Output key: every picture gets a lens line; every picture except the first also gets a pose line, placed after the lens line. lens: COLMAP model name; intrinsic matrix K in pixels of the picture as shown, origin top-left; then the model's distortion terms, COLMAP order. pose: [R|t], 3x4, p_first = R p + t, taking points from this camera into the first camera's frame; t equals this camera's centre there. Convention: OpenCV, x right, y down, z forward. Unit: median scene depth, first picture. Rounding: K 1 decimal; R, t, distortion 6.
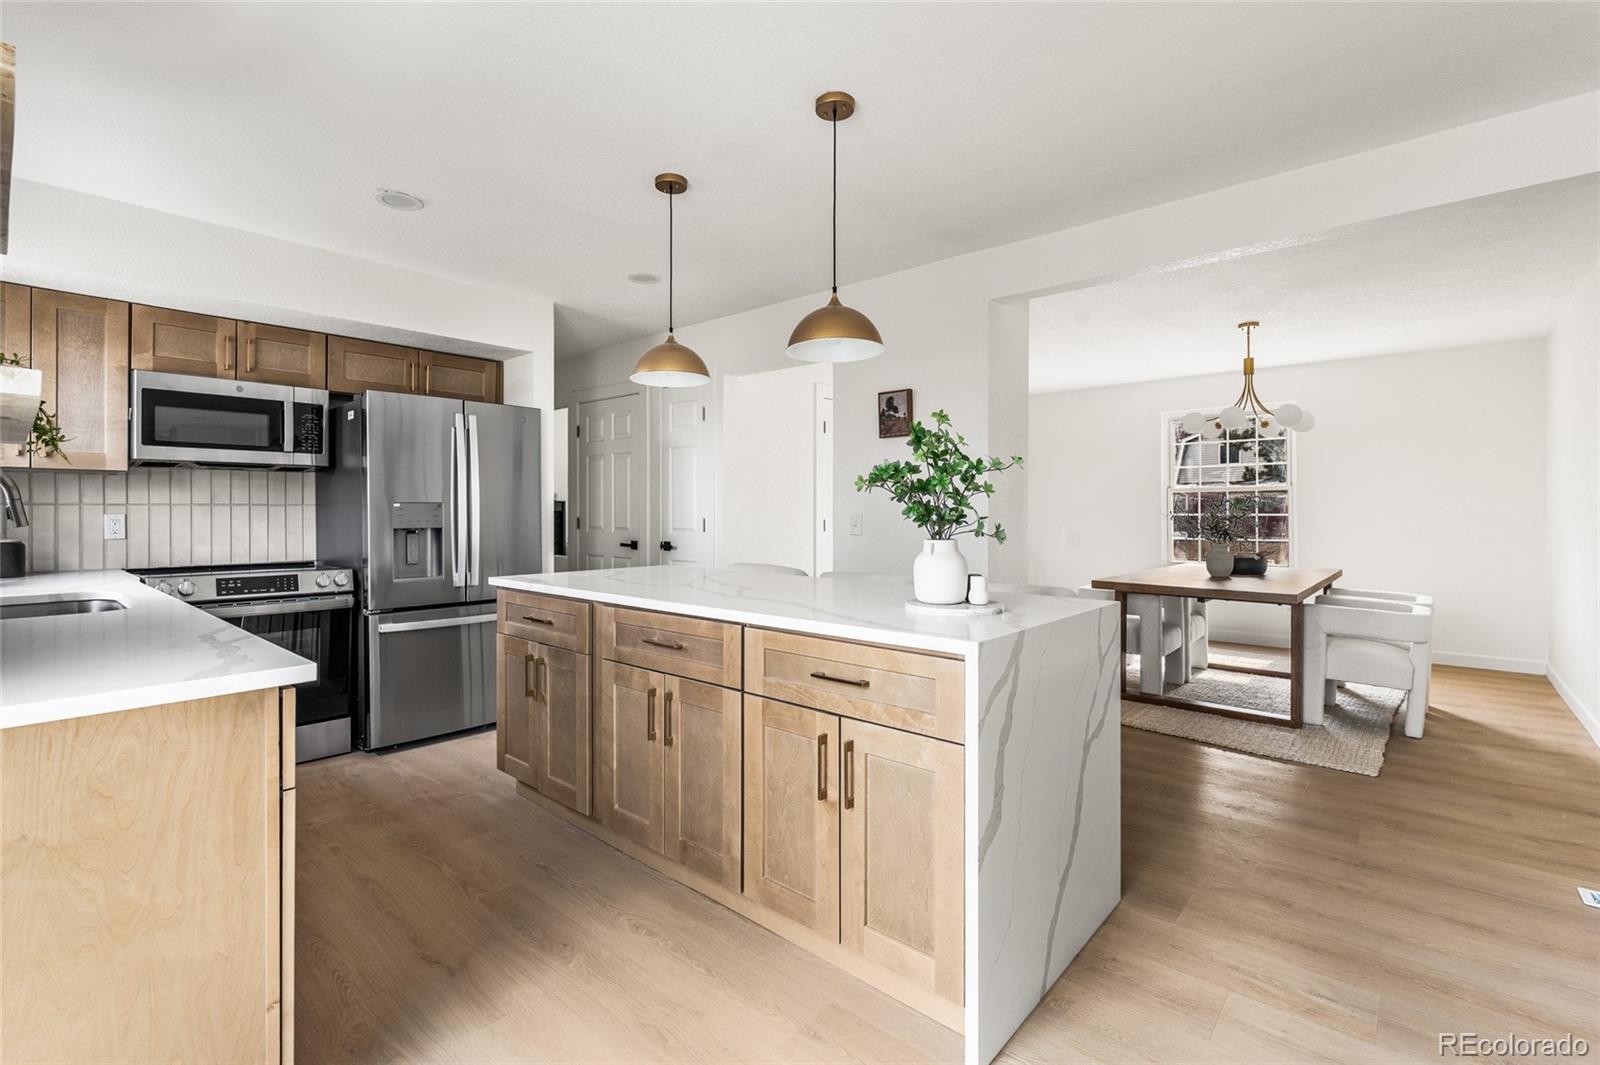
lens RADIAL K [[719.1, 0, 792.8], [0, 719.1, 511.0], [0, 0, 1]] dist [-0.003745, -0.000202]
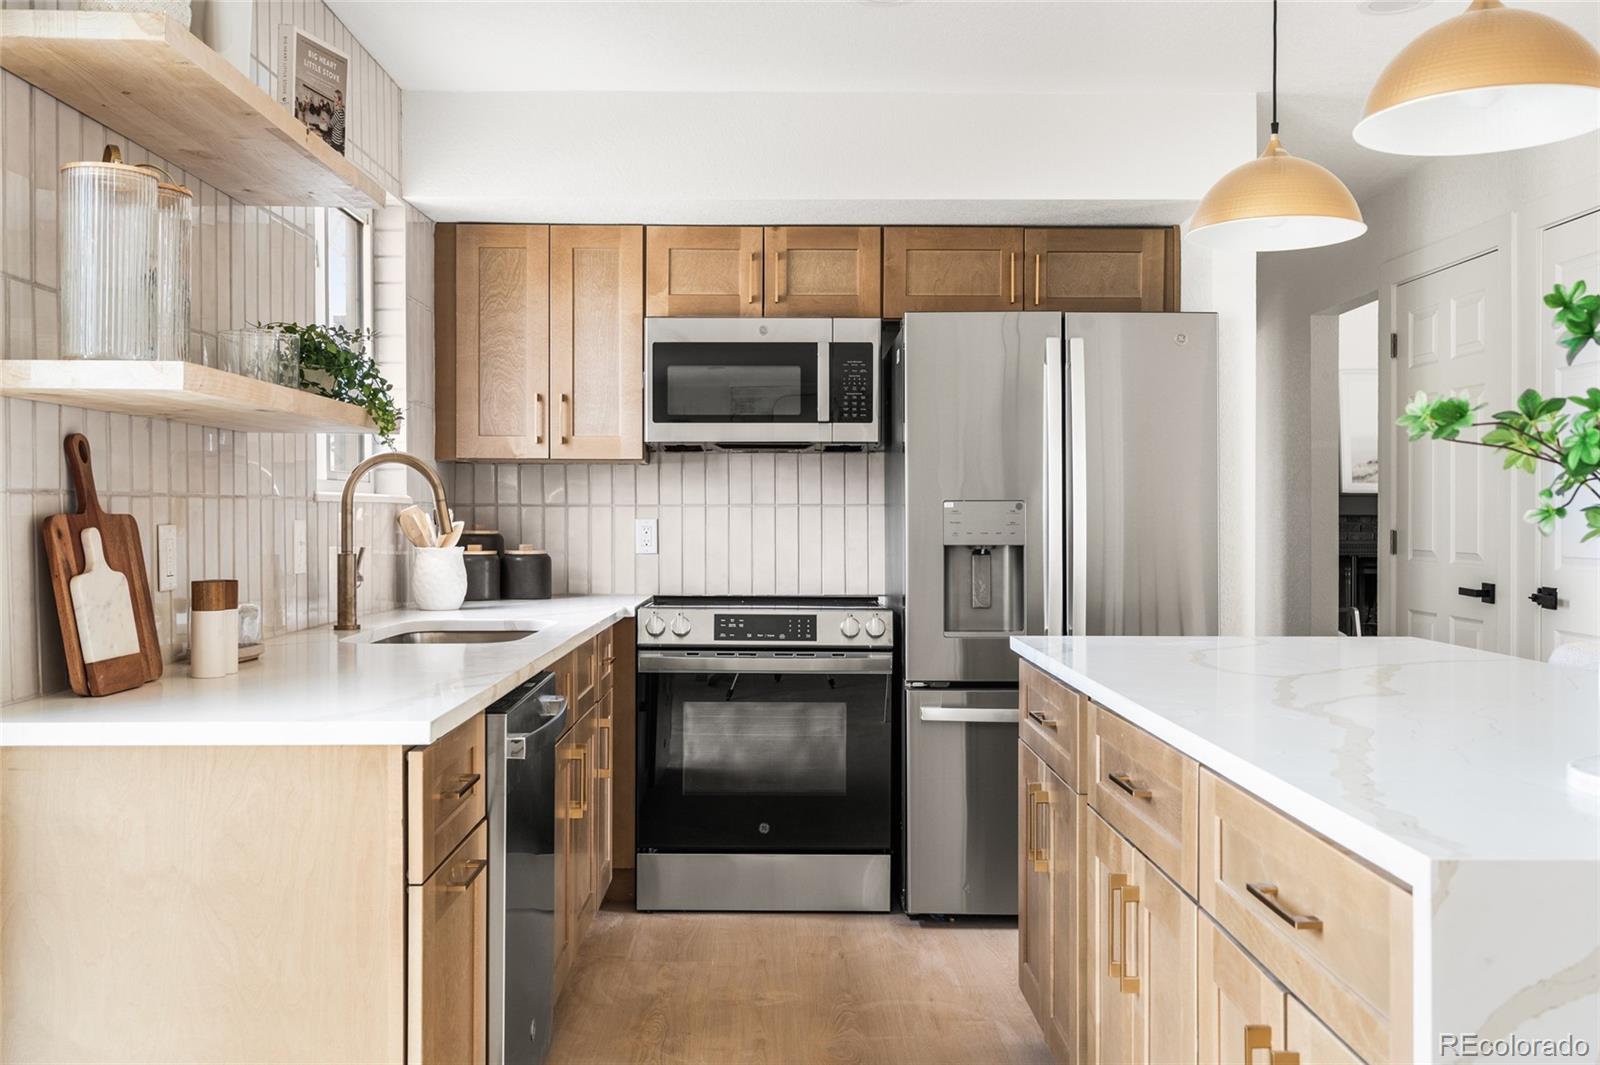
lens RADIAL K [[1496.1, 0, 783.7], [0, 1496.1, 530.0], [0, 0, 1]] dist [-0.000487, 0.000000]
pose [[0.669257, 0.008563, -0.742982, 0.267013], [-0.002100, 0.999951, 0.009633, 0.000638], [0.743028, -0.004886, 0.669242, 0.090928]]
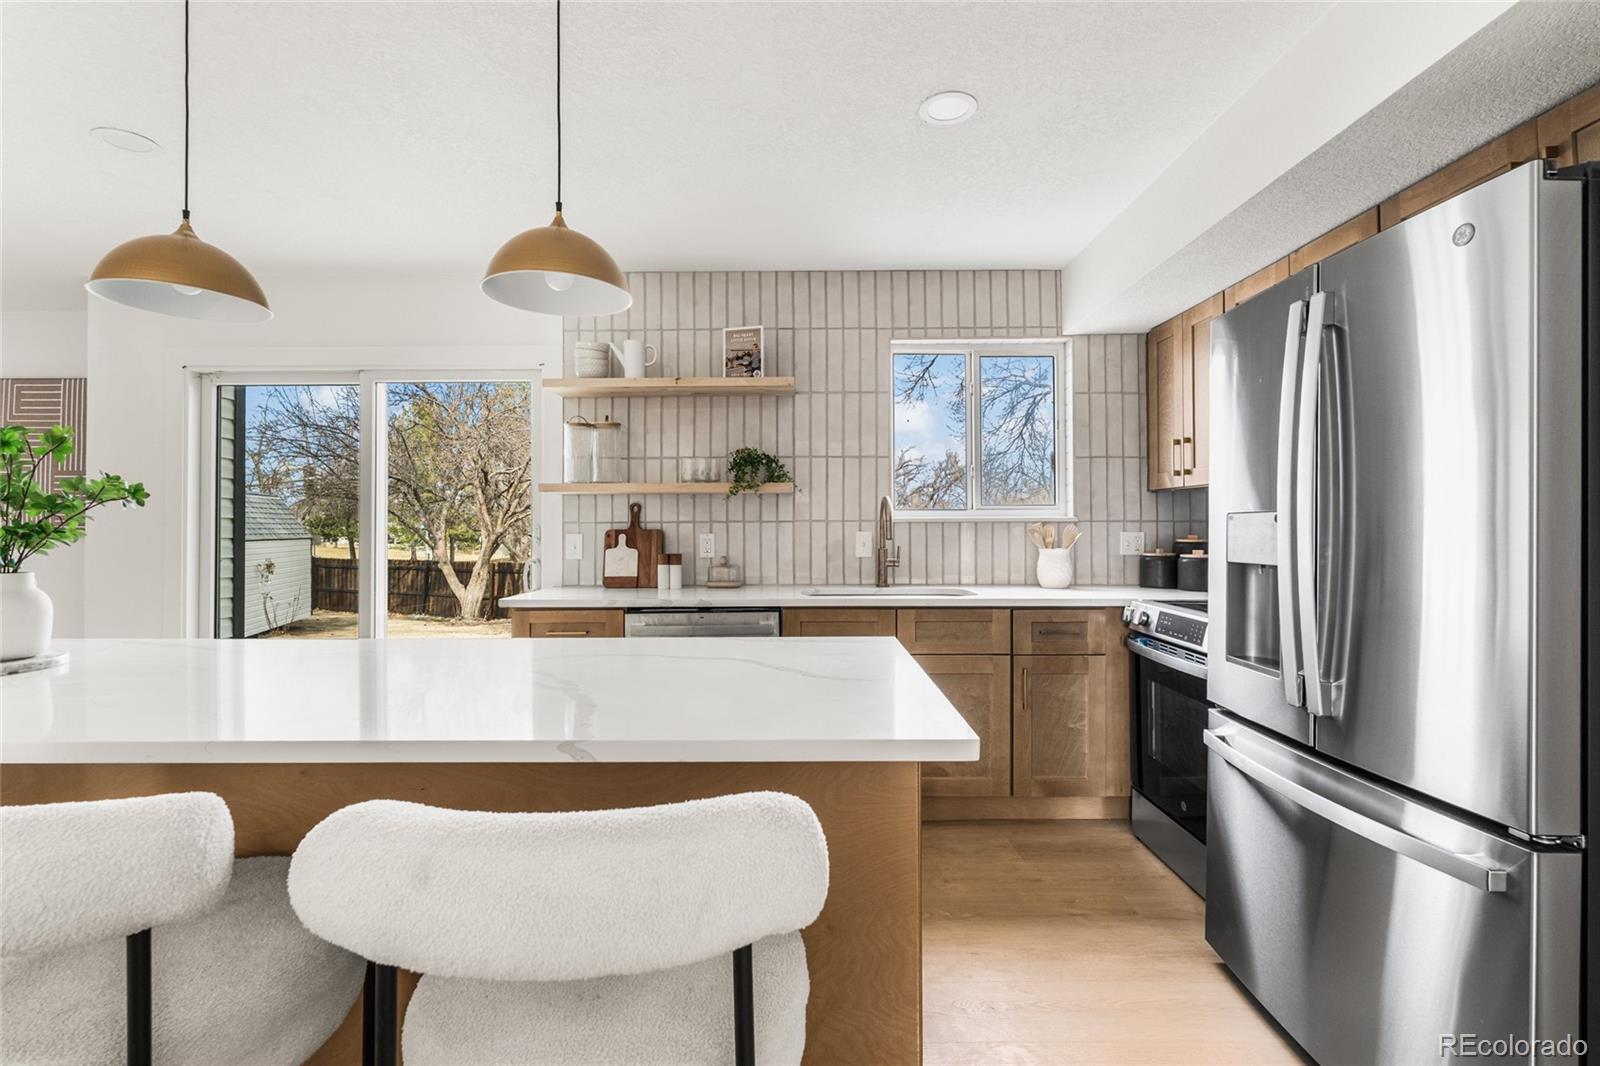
lens RADIAL K [[719.1, 0, 807.0], [0, 719.1, 529.2], [0, 0, 1]] dist [-0.003745, -0.000202]
pose [[-0.743466, 0.005122, -0.668754, 0.037922], [0.002259, 0.999984, 0.005147, -0.004152], [0.668770, 0.002316, -0.743466, 1.221315]]
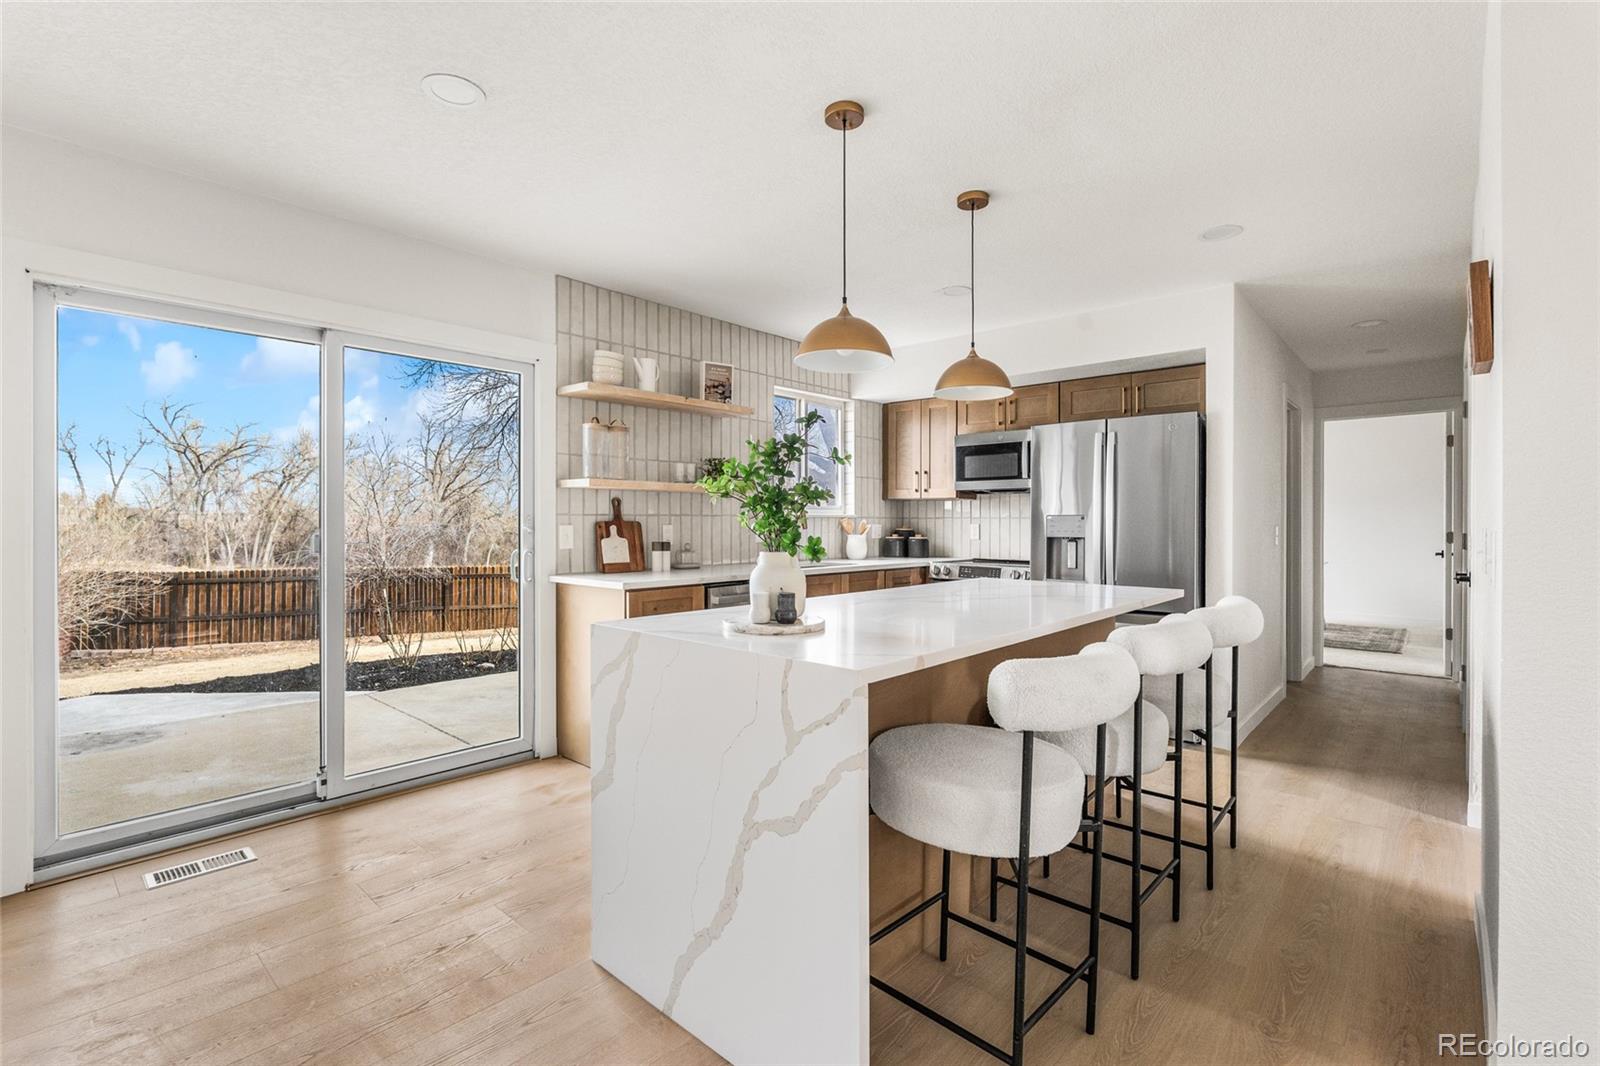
lens RADIAL K [[719.1, 0, 793.0], [0, 719.1, 526.4], [0, 0, 1]] dist [-0.003745, -0.000202]
pose [[-0.010364, 0.007311, -0.999920, 0.674167], [-0.004415, 0.999963, 0.007357, -0.000505], [0.999937, 0.004491, -0.010332, 0.599831]]
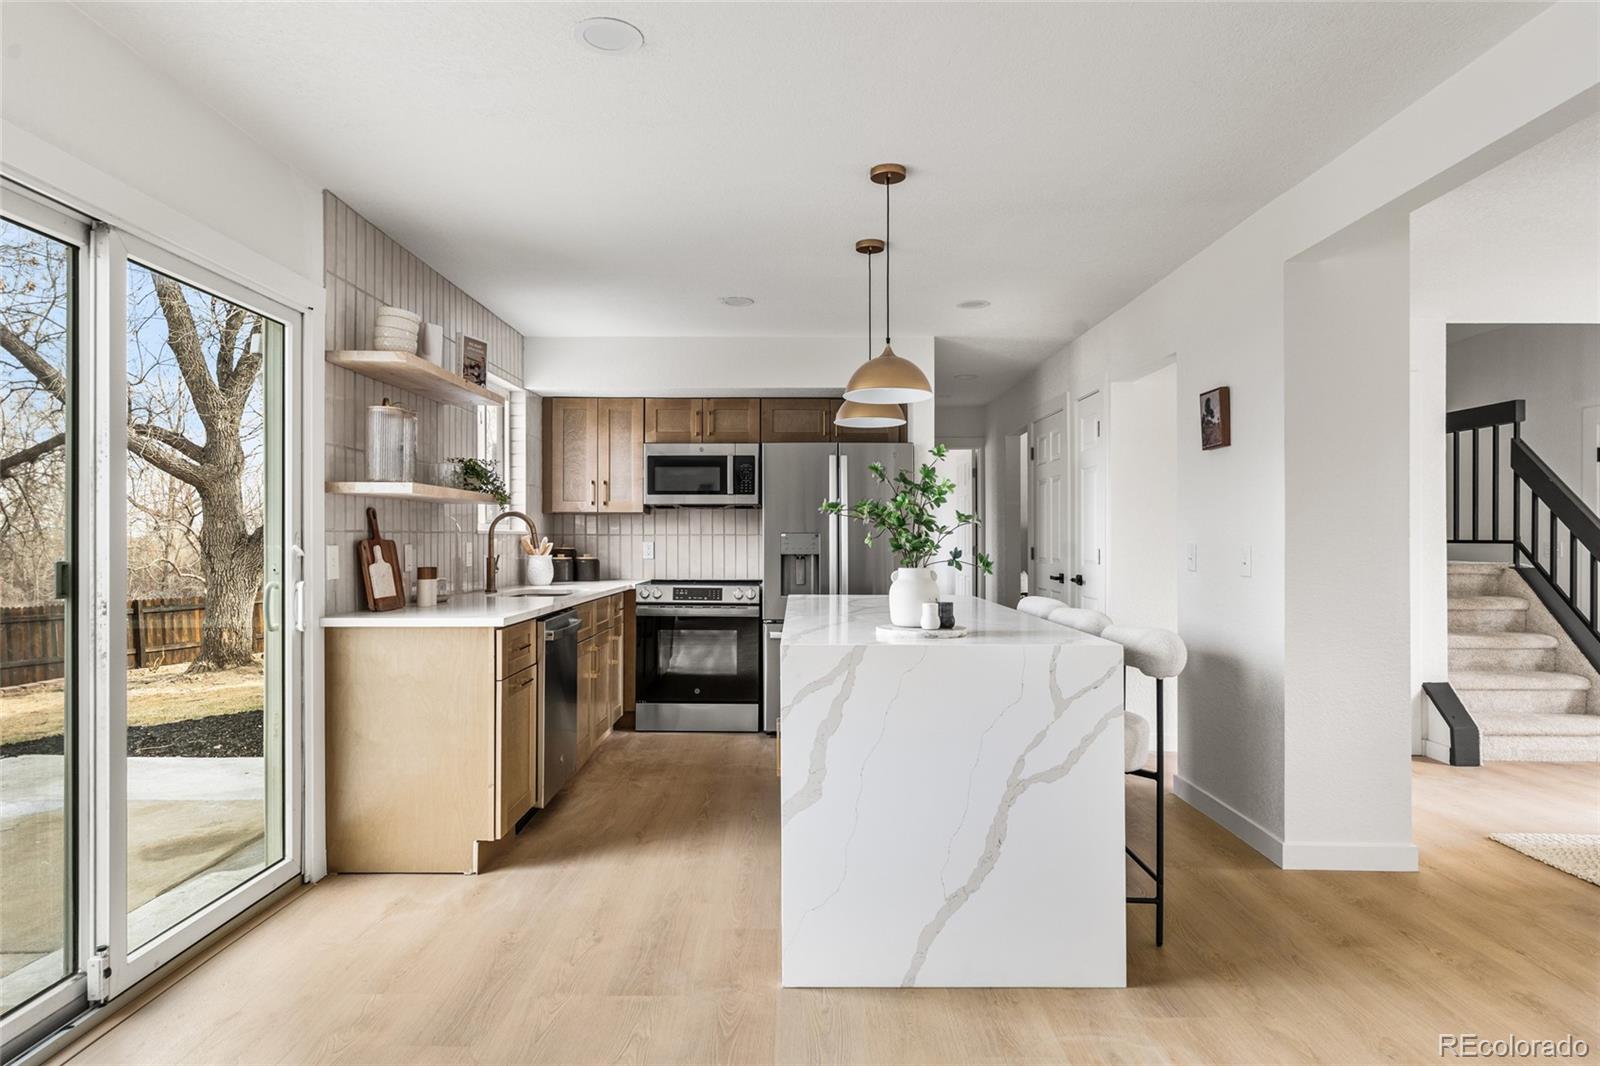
lens RADIAL K [[932.8, 0, 786.1], [0, 932.8, 537.6], [0, 0, 1]] dist [0.004270, -0.001479]
pose [[0.658531, 0.000143, -0.752554, 0.657773], [-0.002412, 0.999995, -0.001921, -0.001104], [0.752550, 0.003080, 0.658528, -0.037308]]
